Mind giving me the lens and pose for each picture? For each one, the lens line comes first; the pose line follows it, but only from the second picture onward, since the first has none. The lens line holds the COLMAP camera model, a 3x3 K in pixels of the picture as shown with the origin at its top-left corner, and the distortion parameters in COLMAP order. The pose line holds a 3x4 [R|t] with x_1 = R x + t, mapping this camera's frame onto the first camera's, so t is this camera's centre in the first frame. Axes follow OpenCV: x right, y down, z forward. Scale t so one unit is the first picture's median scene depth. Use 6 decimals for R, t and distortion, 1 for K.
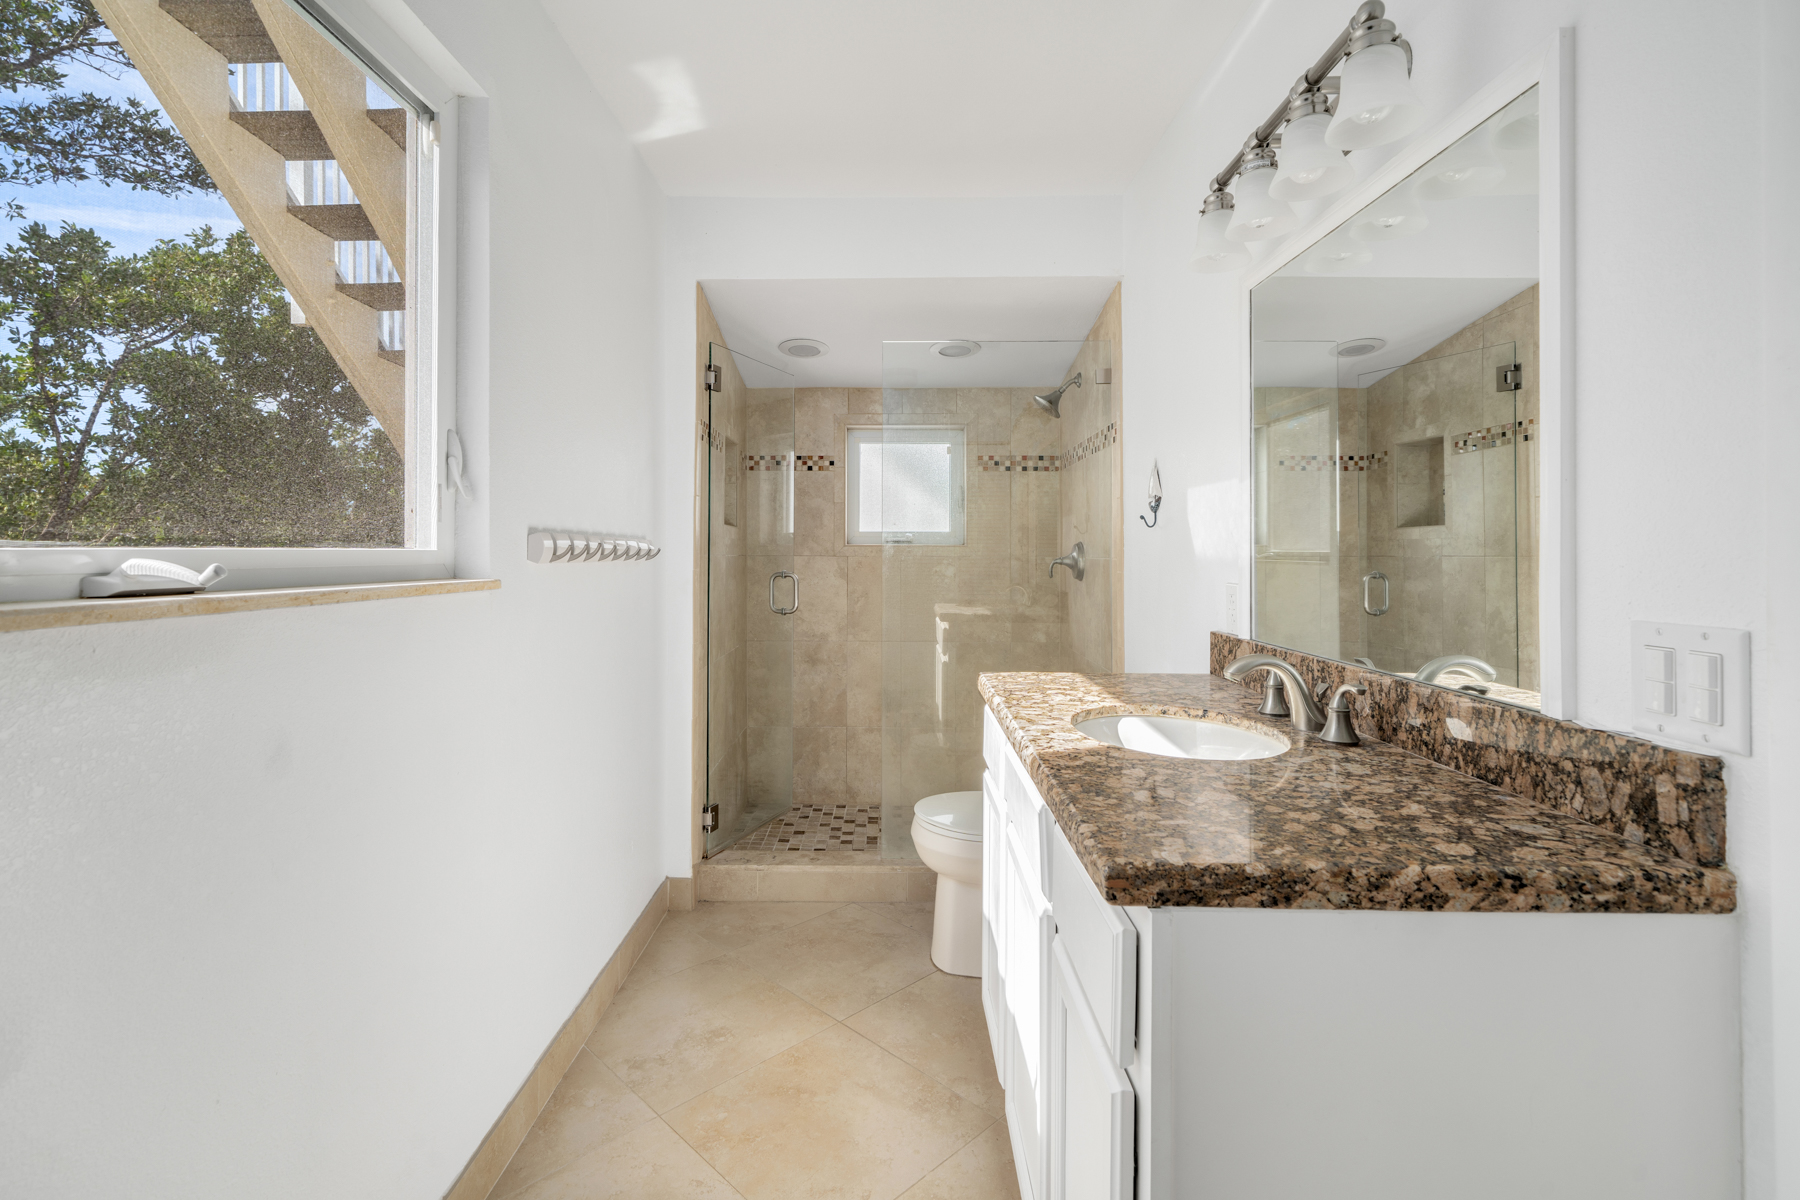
lens RADIAL K [[817.5, 0, 900.4], [0, 817.5, 569.1], [0, 0, 1]] dist [-0.000665, -0.000248]
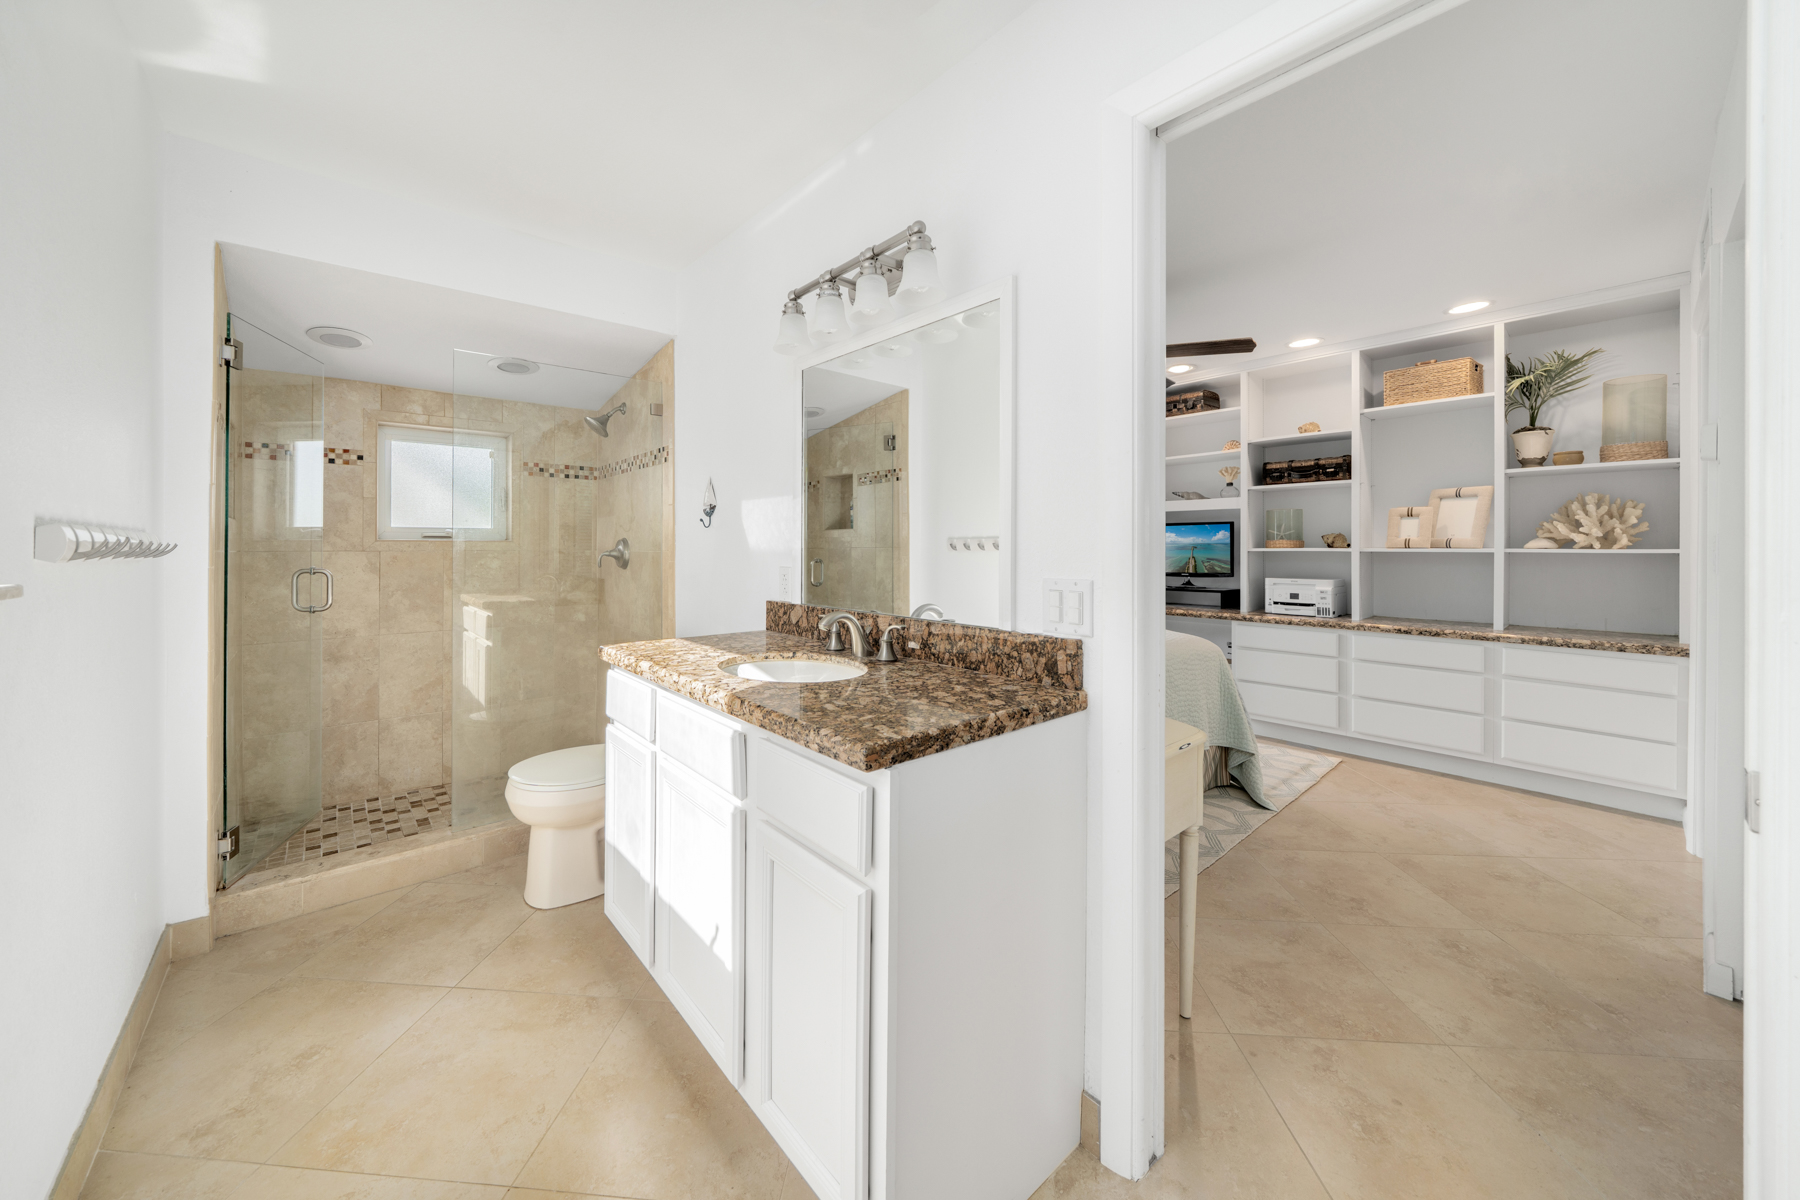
lens RADIAL K [[627.5, 0, 874.2], [0, 627.5, 569.6], [0, 0, 1]] dist [-0.006860, -0.000189]
pose [[0.764414, -0.027574, 0.644136, -0.122833], [0.016854, 0.999598, 0.022790, -0.000489], [-0.644506, -0.006565, 0.764571, 0.020537]]
